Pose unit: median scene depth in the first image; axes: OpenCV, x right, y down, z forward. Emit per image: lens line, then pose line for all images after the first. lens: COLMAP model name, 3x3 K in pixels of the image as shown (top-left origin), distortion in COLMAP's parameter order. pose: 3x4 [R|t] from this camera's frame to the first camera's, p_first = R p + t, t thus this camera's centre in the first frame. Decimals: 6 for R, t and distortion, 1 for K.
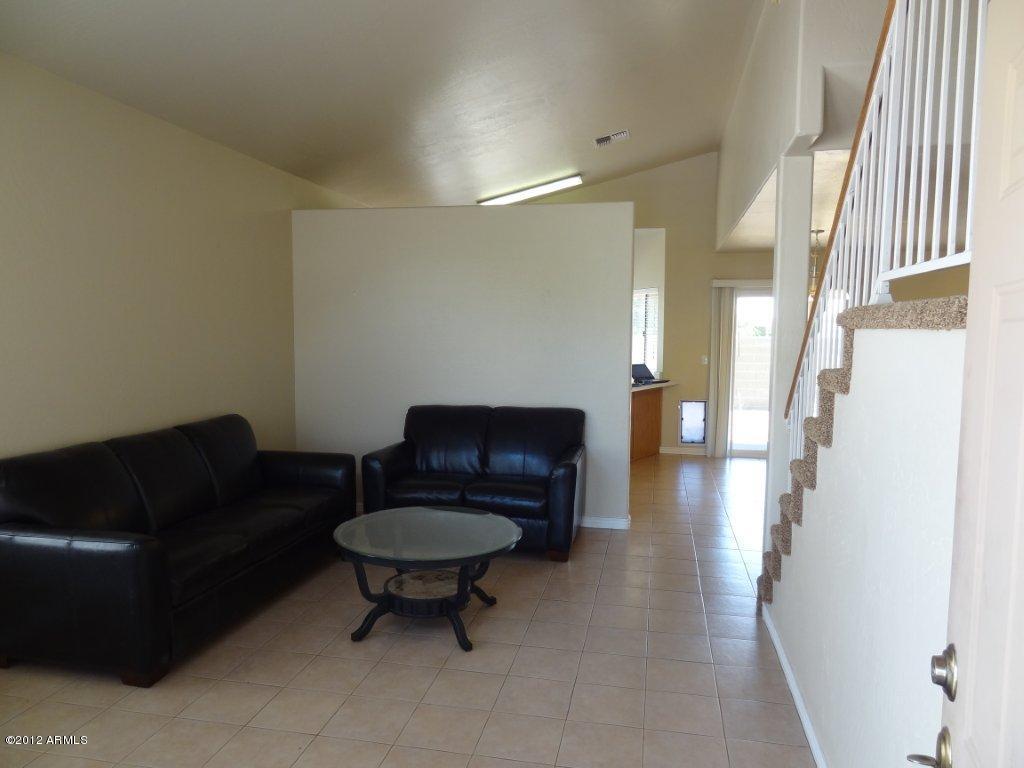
lens RADIAL K [[724.4, 0, 512.0], [0, 724.4, 384.0], [0, 0, 1]] dist [0.000459, -0.001543]
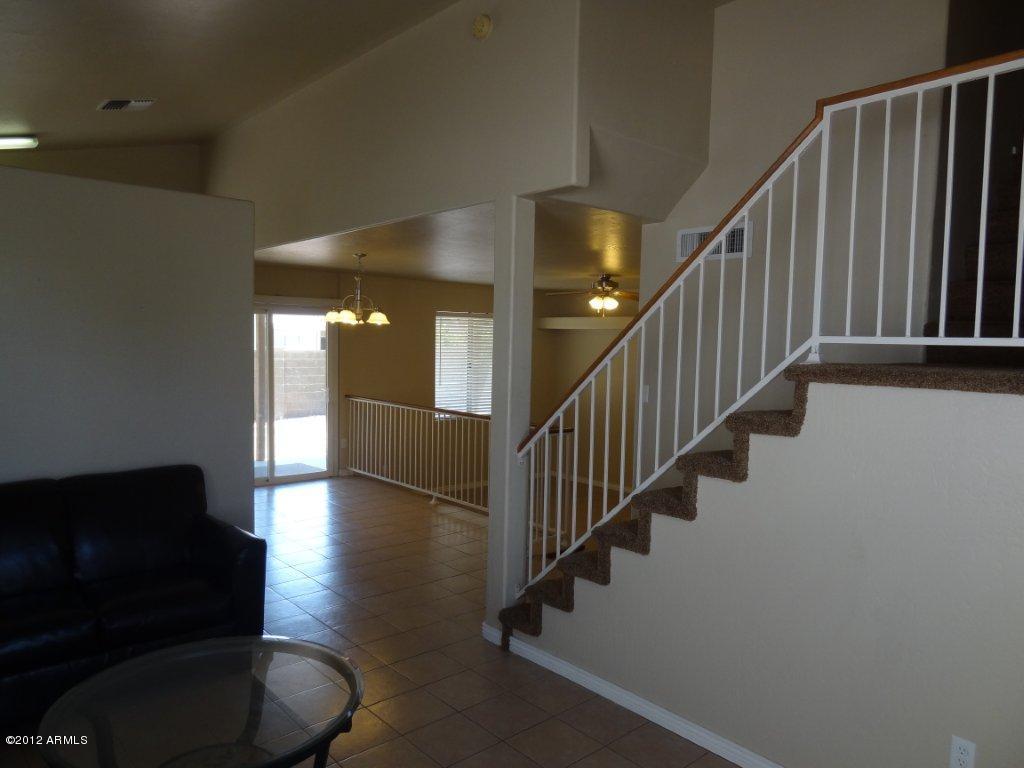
lens RADIAL K [[724.4, 0, 512.0], [0, 724.4, 384.0], [0, 0, 1]] dist [0.000459, -0.001543]
pose [[0.598456, -0.045286, 0.799875, -0.247929], [0.047804, 0.998641, 0.020773, -0.038334], [-0.799728, 0.025805, 0.599808, 0.222281]]
